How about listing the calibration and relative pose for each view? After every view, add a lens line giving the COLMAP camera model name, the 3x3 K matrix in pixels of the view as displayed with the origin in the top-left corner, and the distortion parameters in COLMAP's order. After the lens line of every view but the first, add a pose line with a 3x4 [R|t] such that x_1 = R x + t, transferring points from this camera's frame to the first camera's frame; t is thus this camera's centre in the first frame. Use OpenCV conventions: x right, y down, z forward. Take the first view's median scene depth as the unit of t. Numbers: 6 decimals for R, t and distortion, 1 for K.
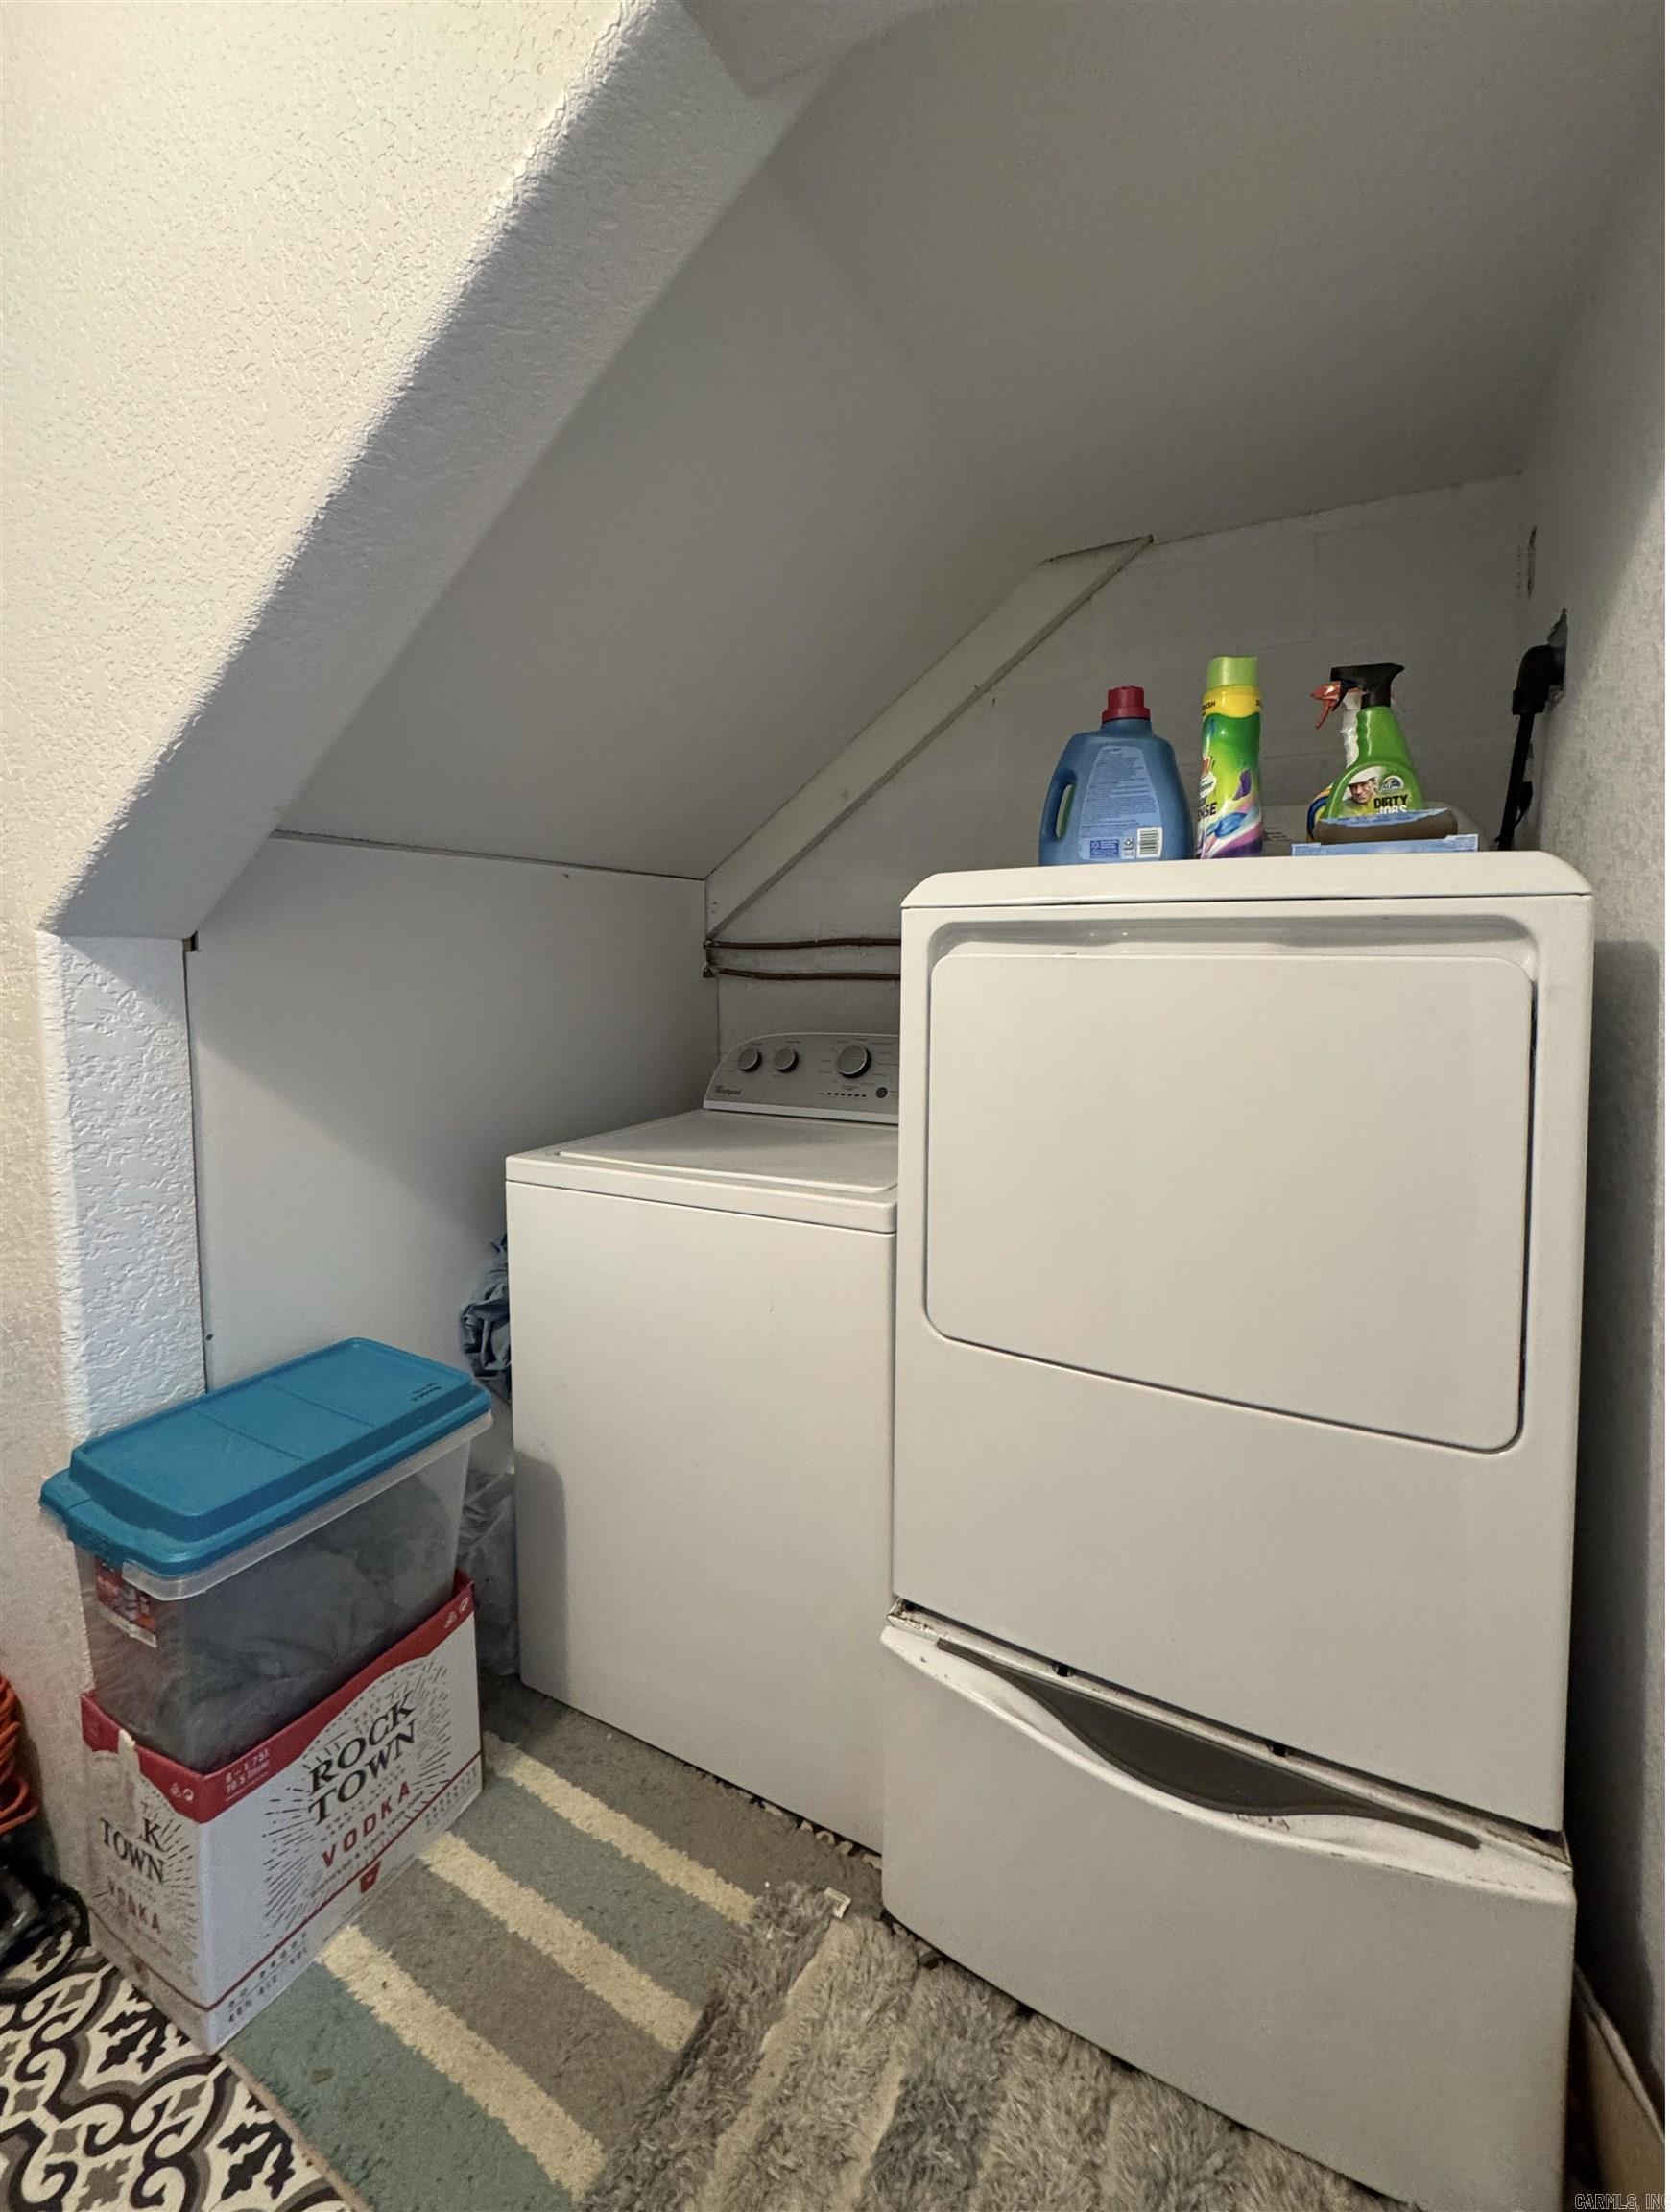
lens RADIAL K [[896.9, 0, 874.4], [0, 896.9, 993.4], [0, 0, 1]] dist [-0.002346, 0.000490]
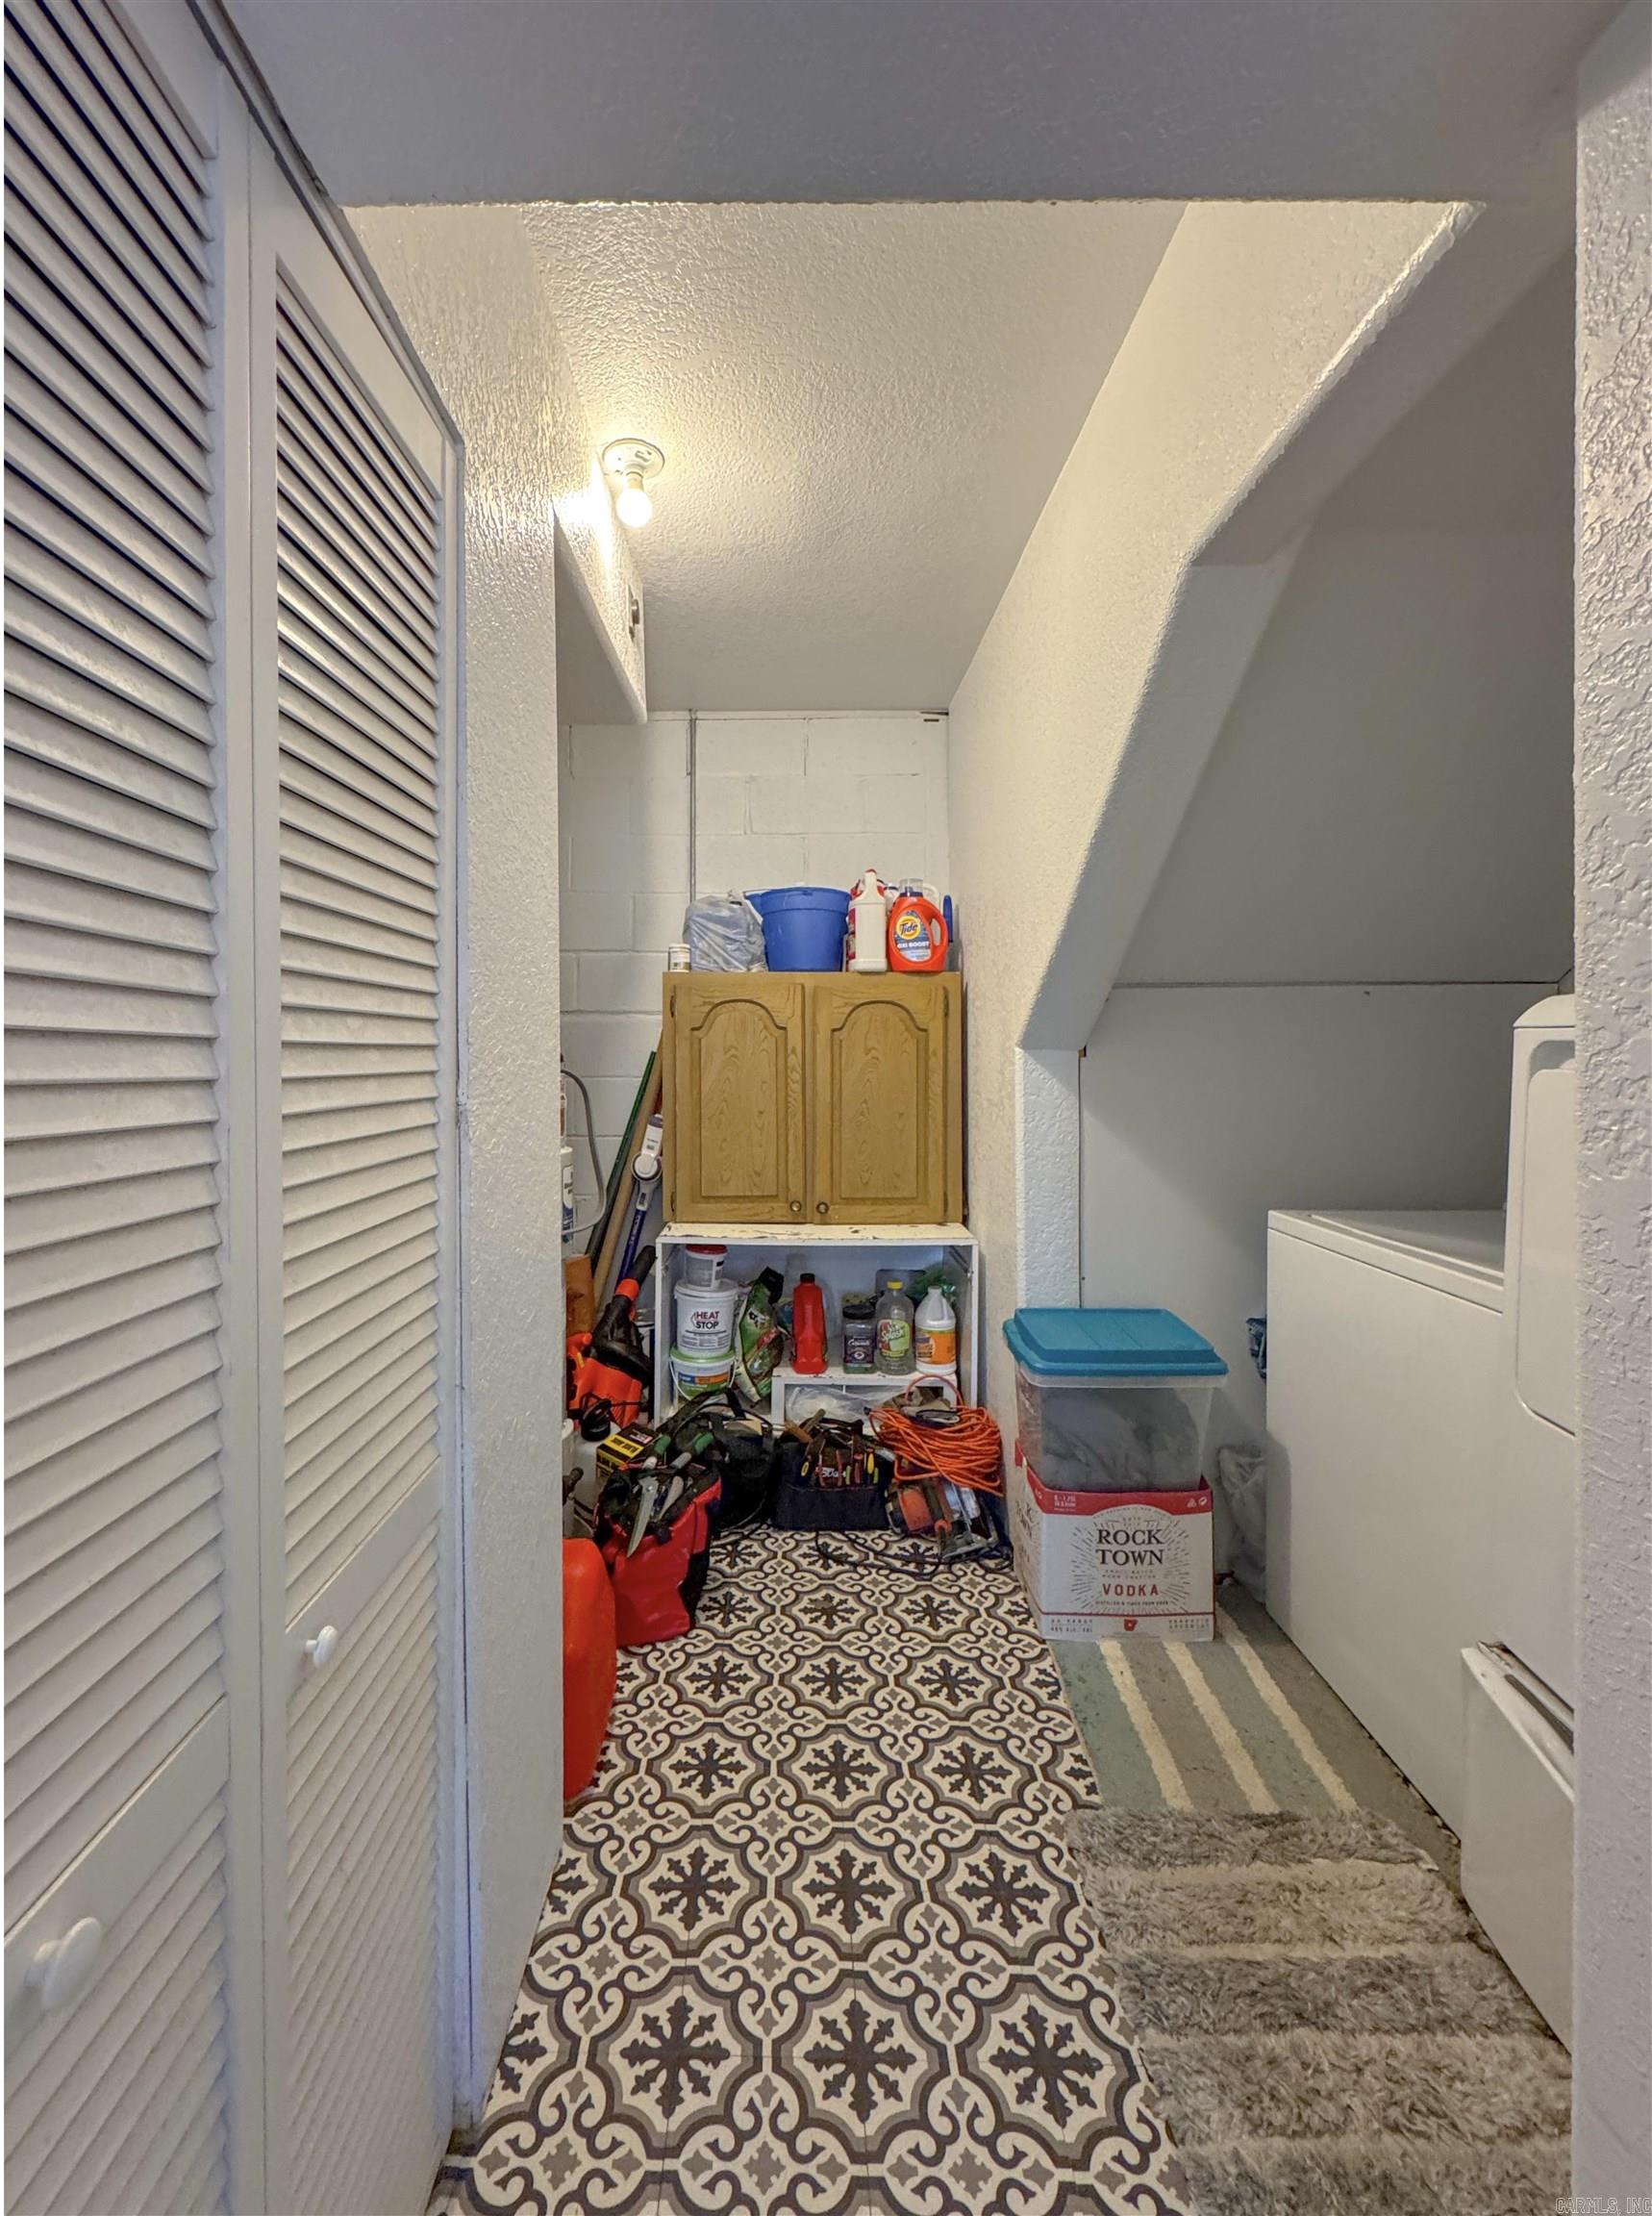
lens RADIAL K [[893.5, 0, 821.4], [0, 893.5, 1108.4], [0, 0, 1]] dist [0.000274, -0.000048]
pose [[0.466231, 0.066107, -0.882190, 0.577449], [-0.042854, 0.997721, 0.052116, -0.014527], [0.883625, 0.013507, 0.468001, -0.288977]]
